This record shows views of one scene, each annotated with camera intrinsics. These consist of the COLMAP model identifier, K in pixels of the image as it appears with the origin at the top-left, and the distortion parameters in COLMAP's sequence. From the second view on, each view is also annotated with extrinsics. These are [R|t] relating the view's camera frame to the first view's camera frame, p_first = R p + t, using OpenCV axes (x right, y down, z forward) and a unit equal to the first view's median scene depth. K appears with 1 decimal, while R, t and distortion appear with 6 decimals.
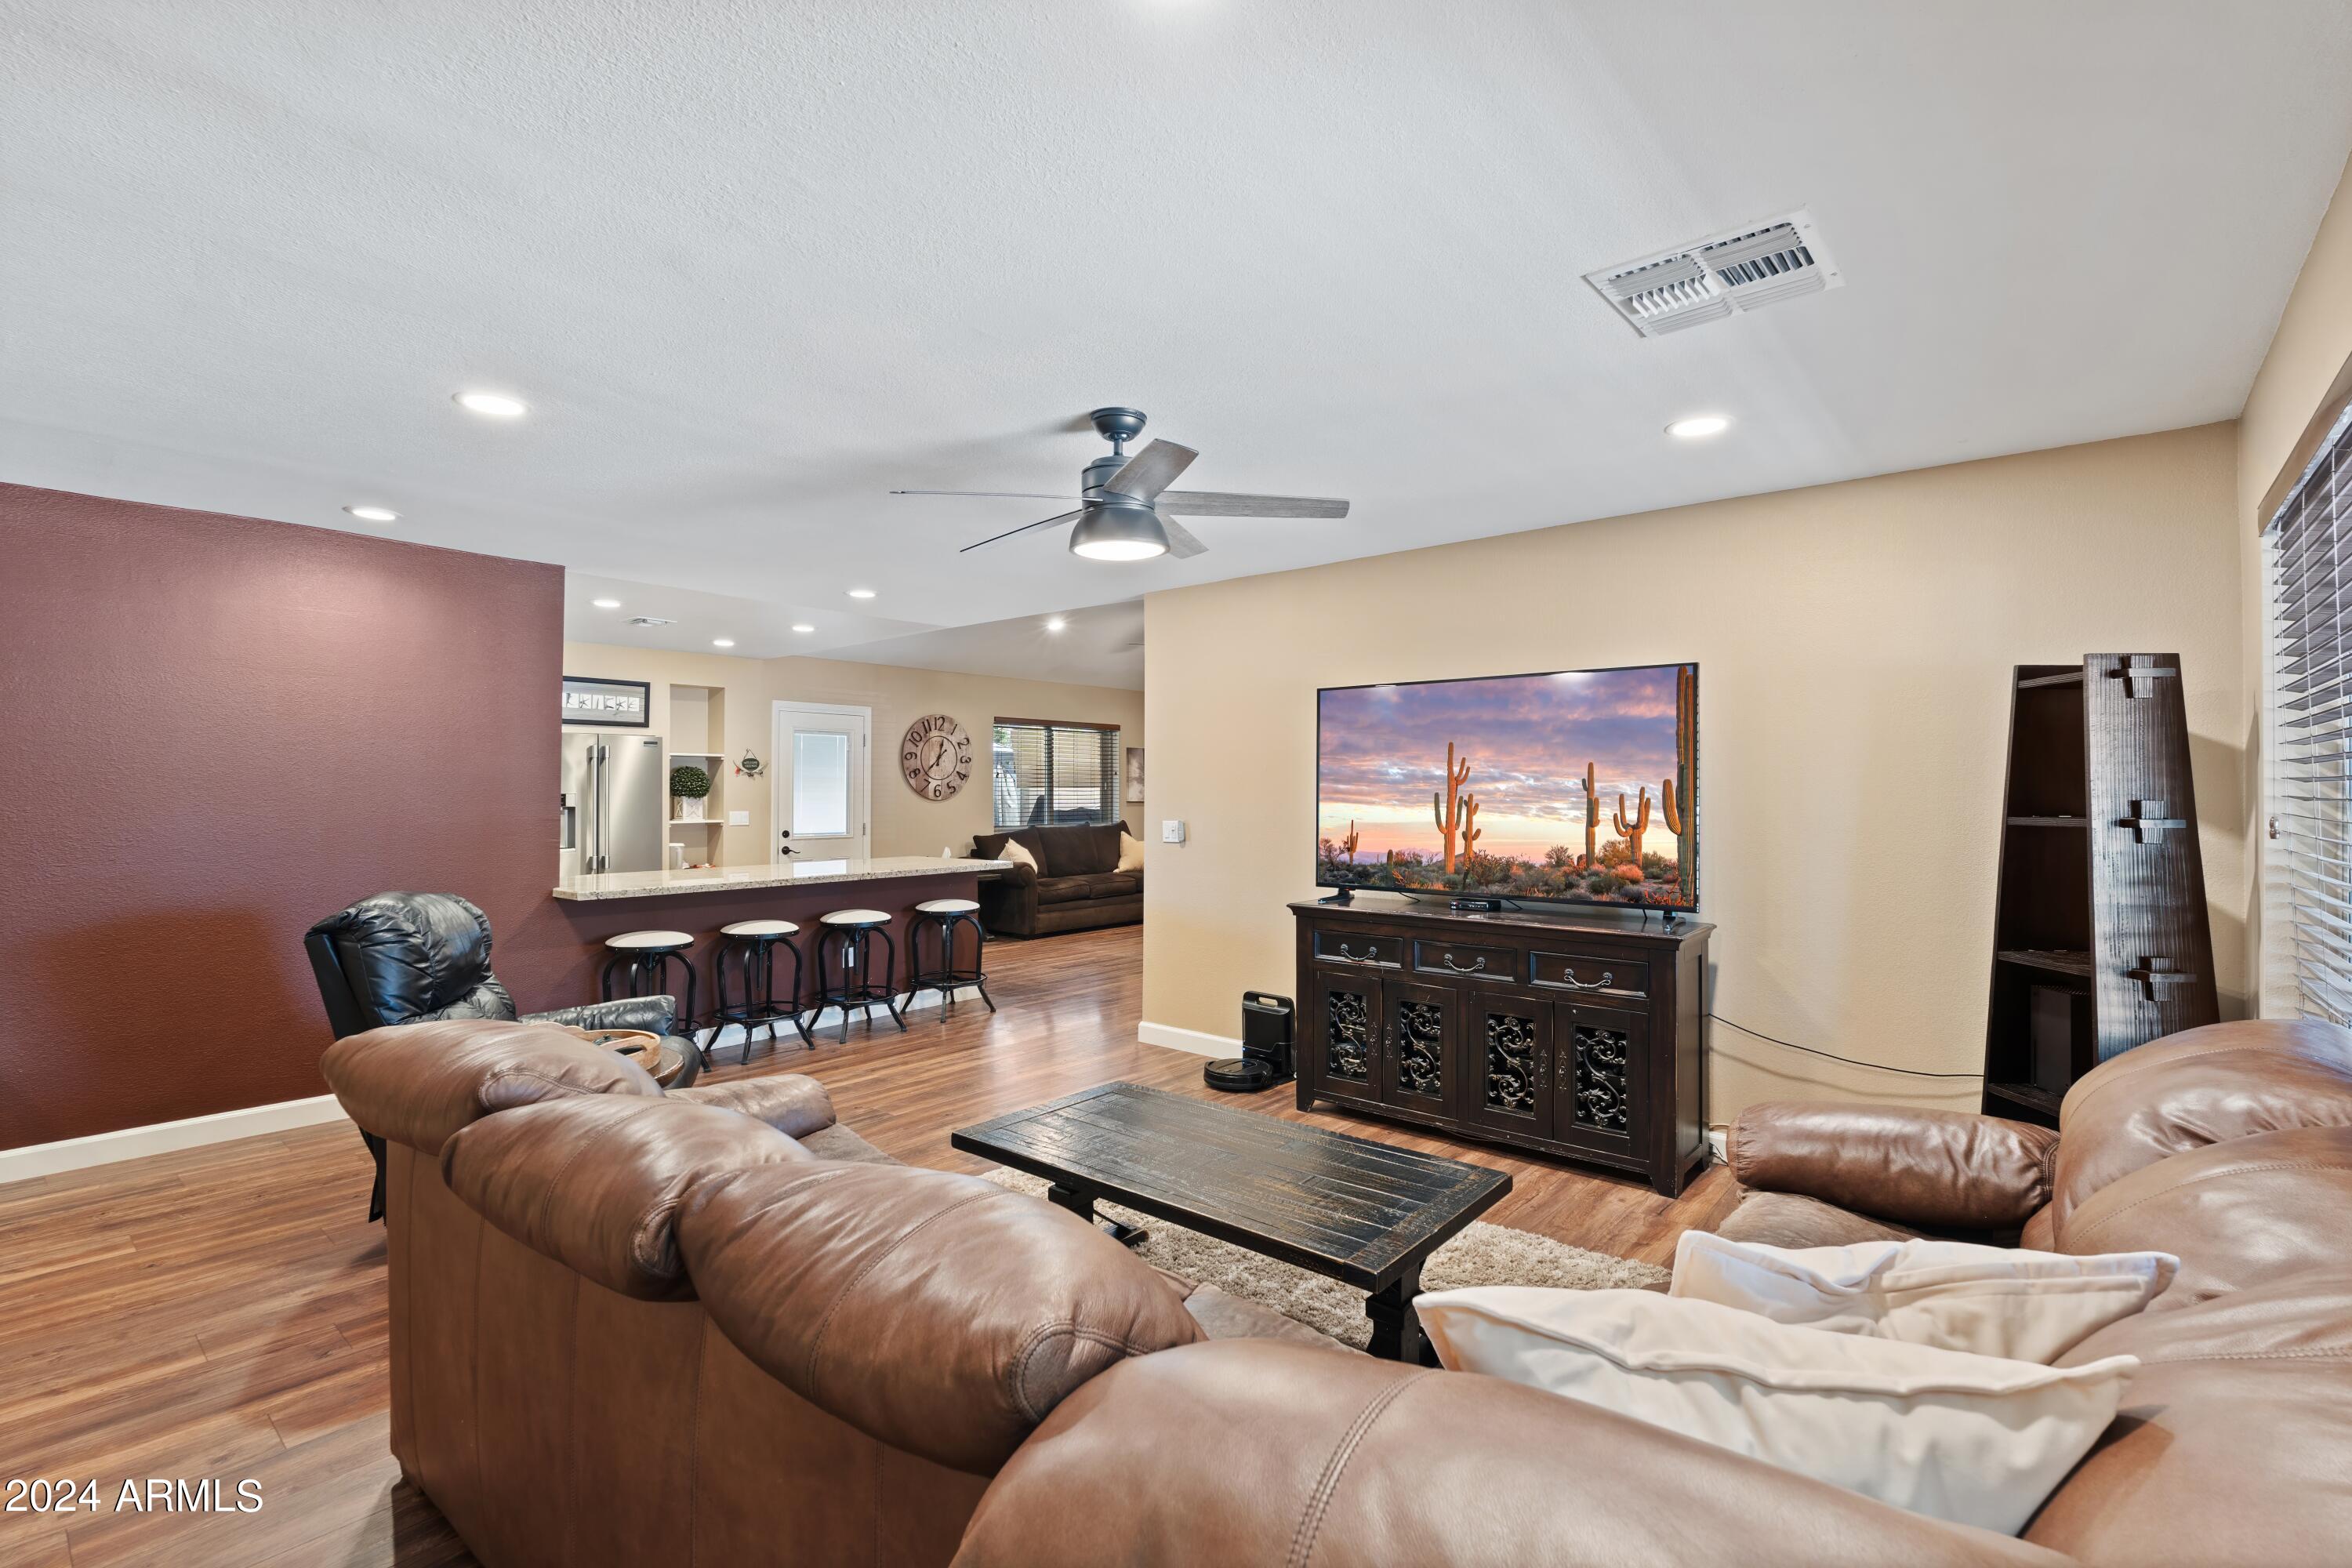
lens RADIAL K [[1089.5, 0, 1176.0], [0, 1089.5, 784.0], [0, 0, 1]] dist [-0.000002, 0.000016]
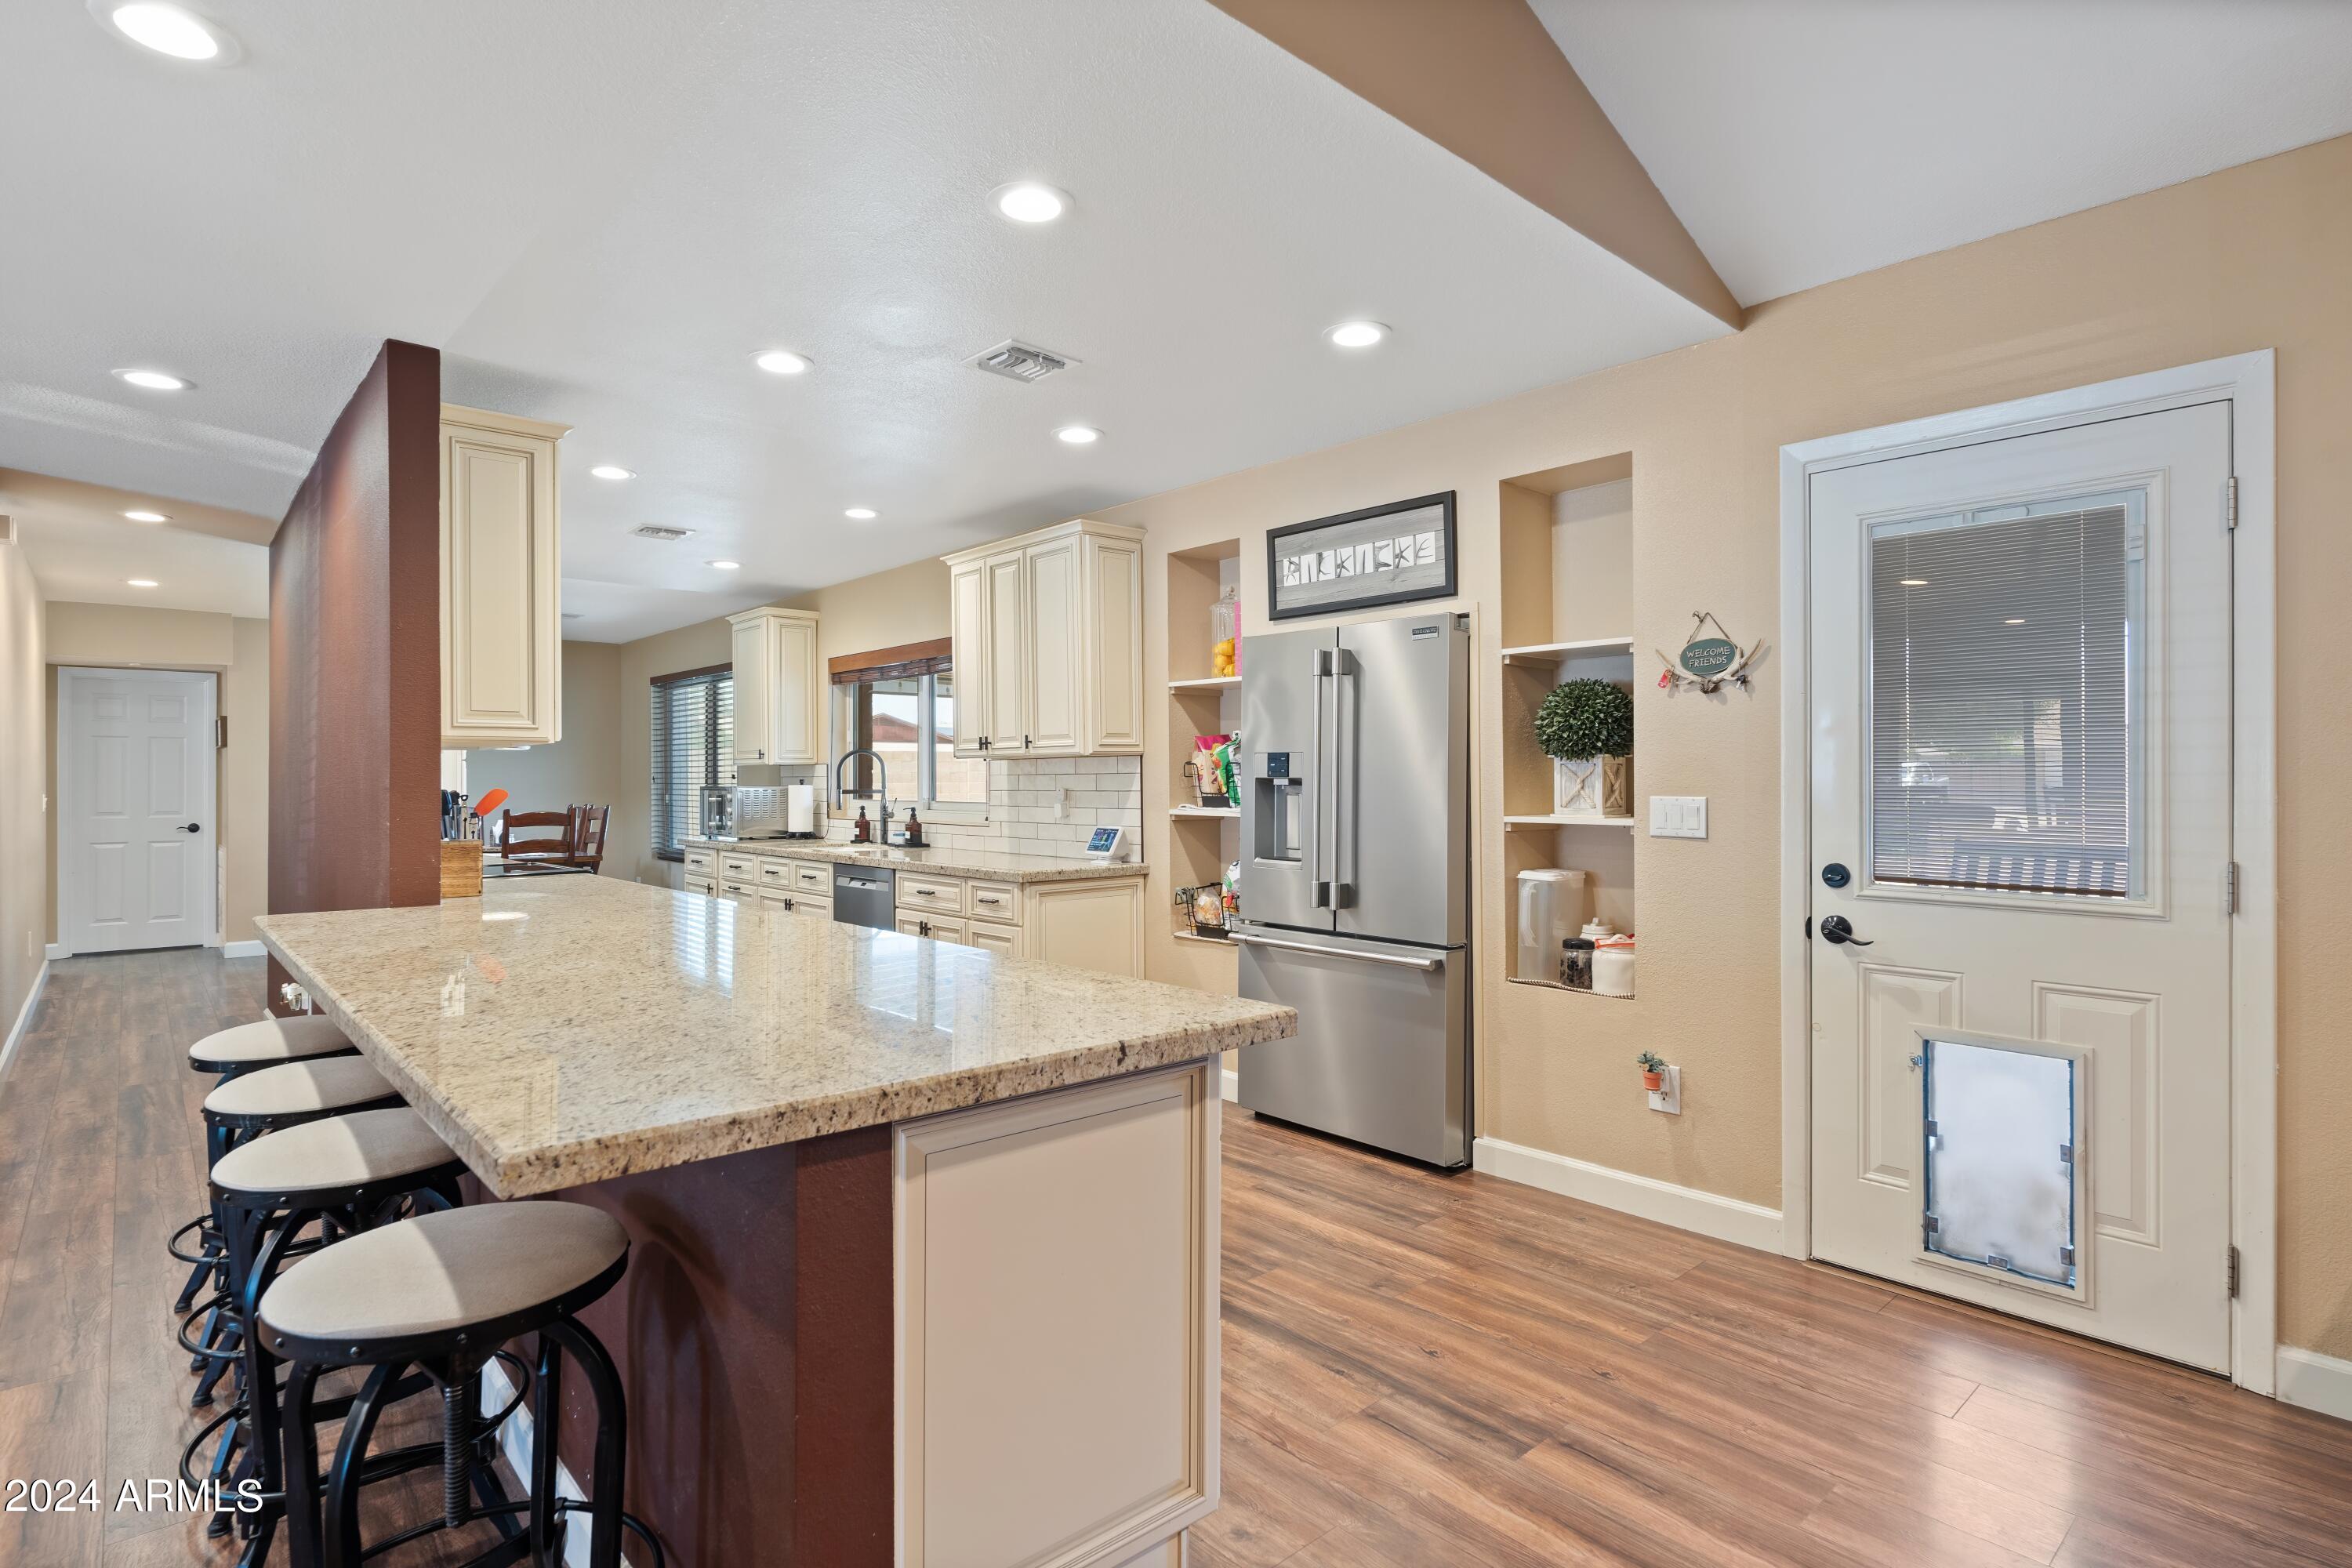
lens RADIAL K [[1161.0, 0, 1176.0], [0, 1161.0, 784.0], [0, 0, 1]] dist [0.017956, 0.000230]
pose [[-0.116440, 0.008119, -0.993165, -0.013340], [0.008511, 0.999938, 0.007177, 0.015451], [0.993161, -0.007617, -0.116502, 0.805286]]
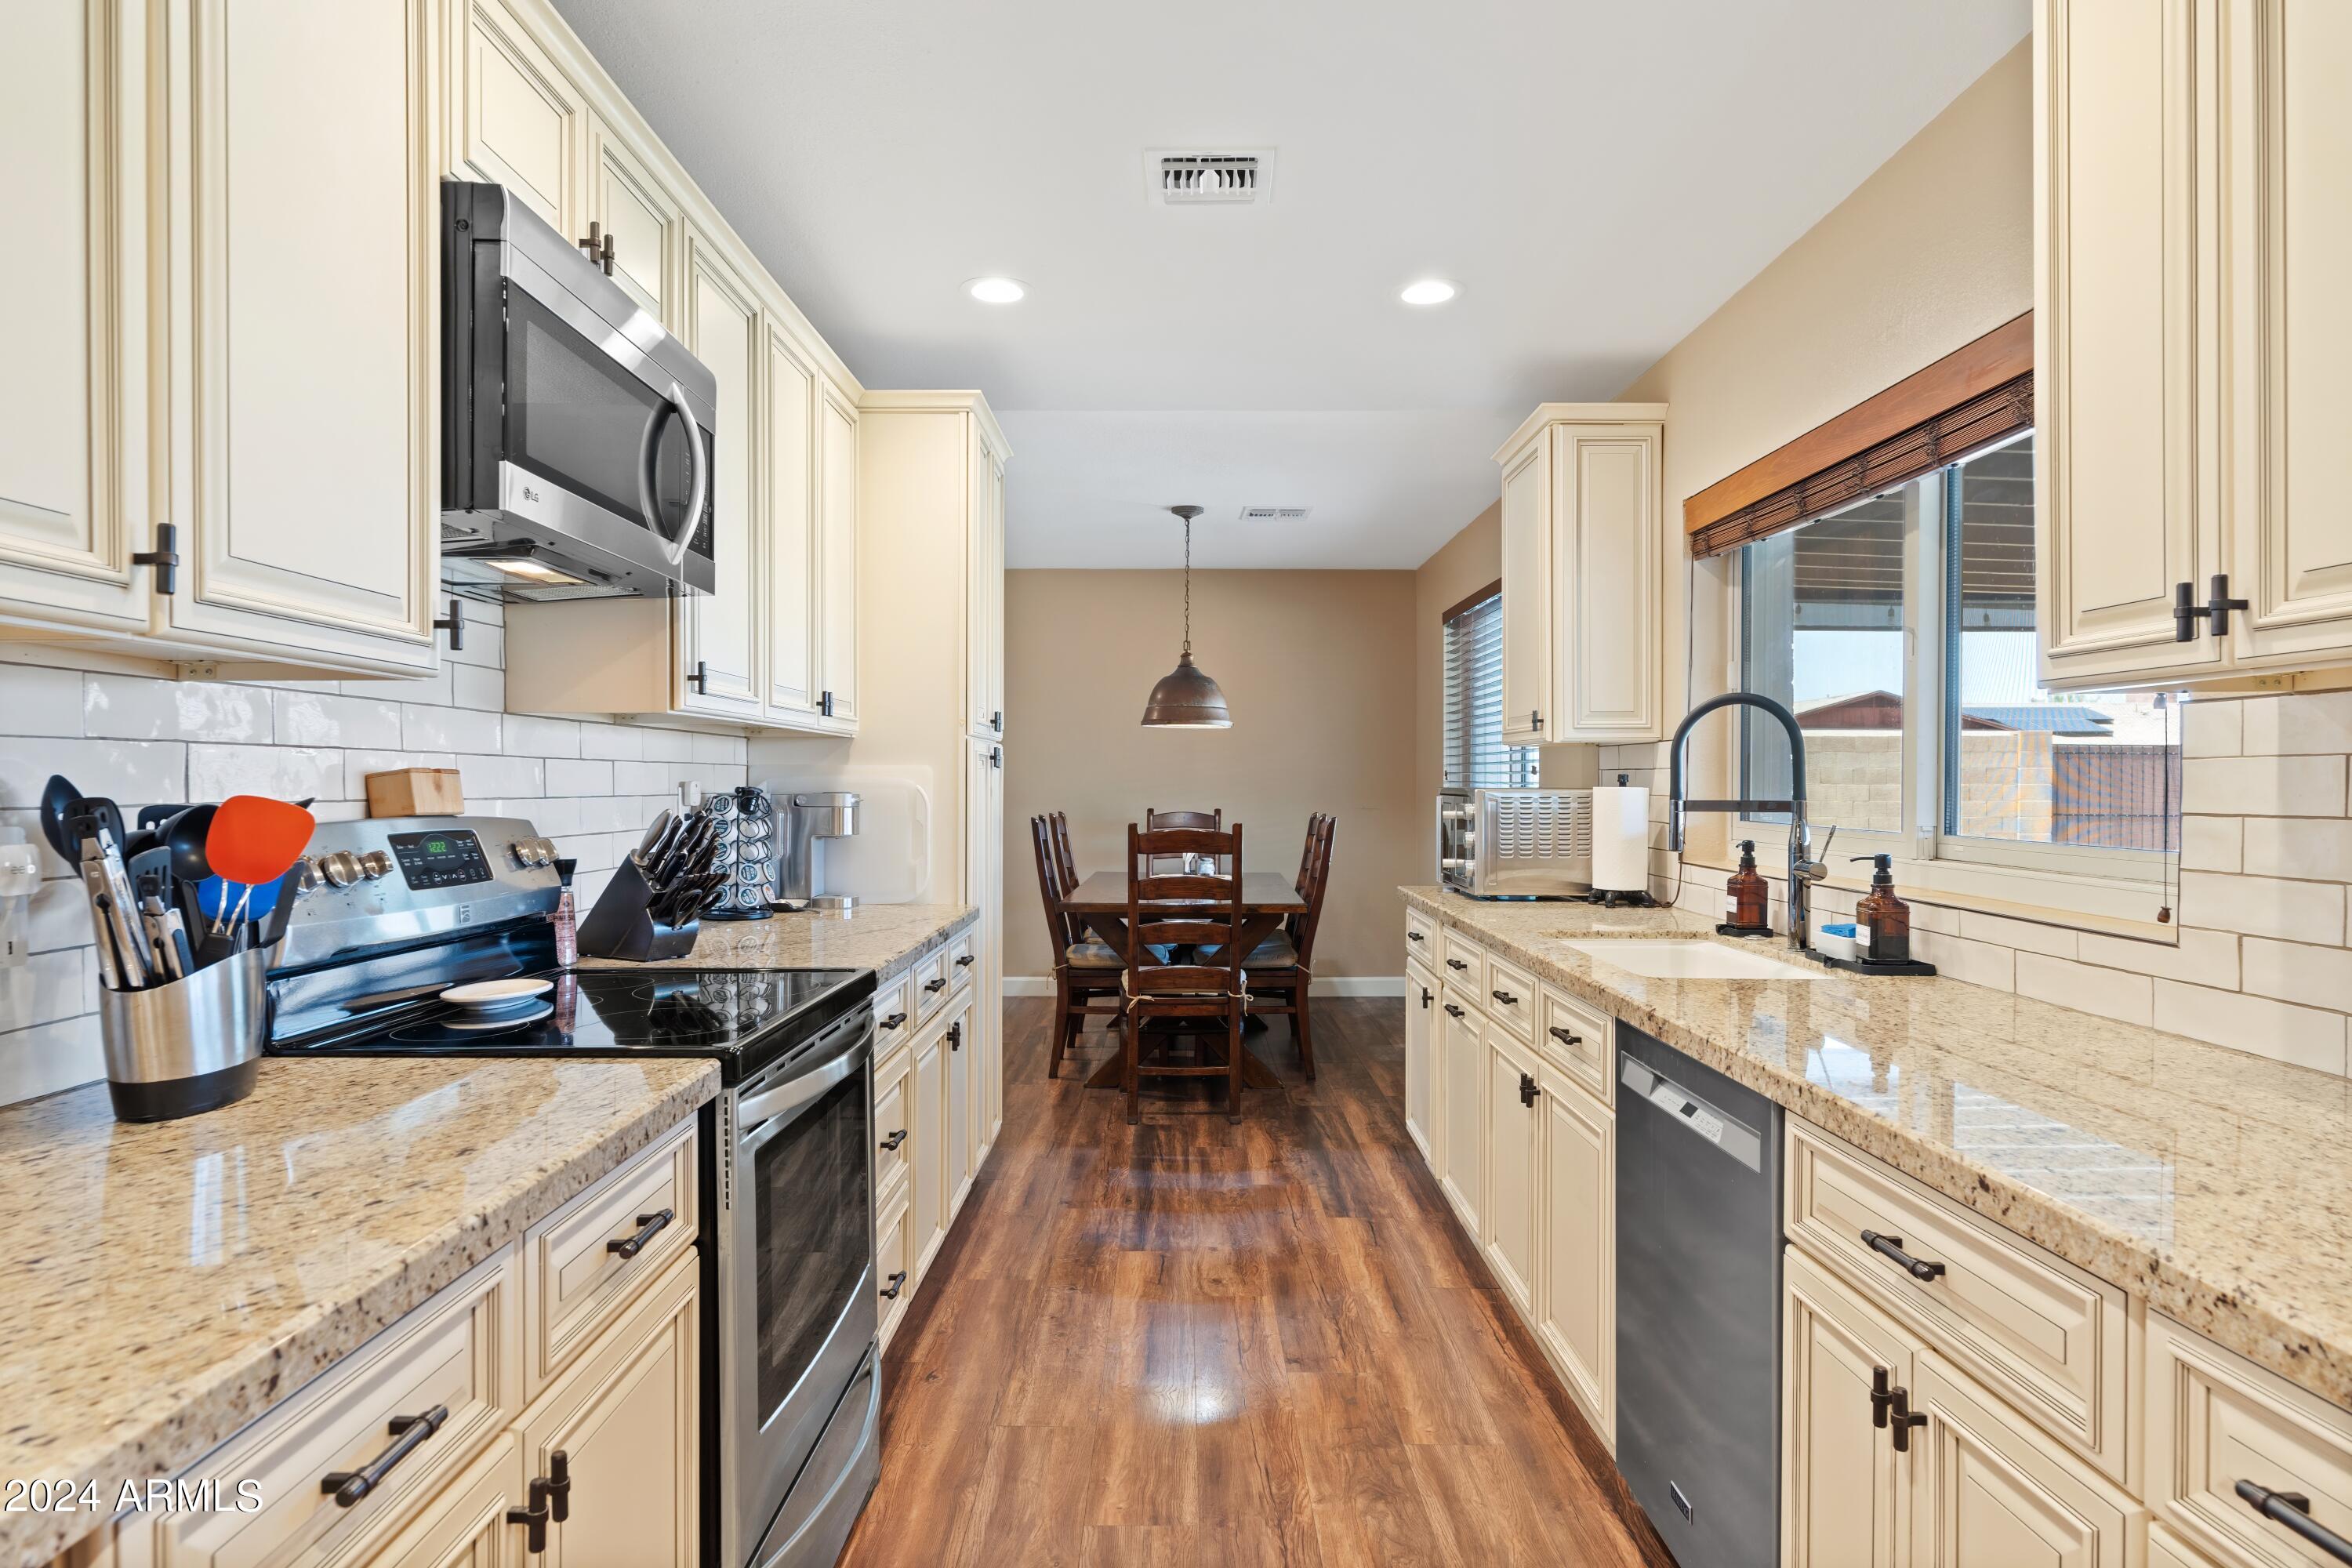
lens RADIAL K [[1313.4, 0, 1176.0], [0, 1313.4, 784.0], [0, 0, 1]] dist [-0.000770, 0.000138]
pose [[-0.756631, 0.005187, -0.653821, -0.372372], [0.003978, 0.999987, 0.003329, 0.016922], [0.653830, -0.000082, -0.756642, 0.686172]]
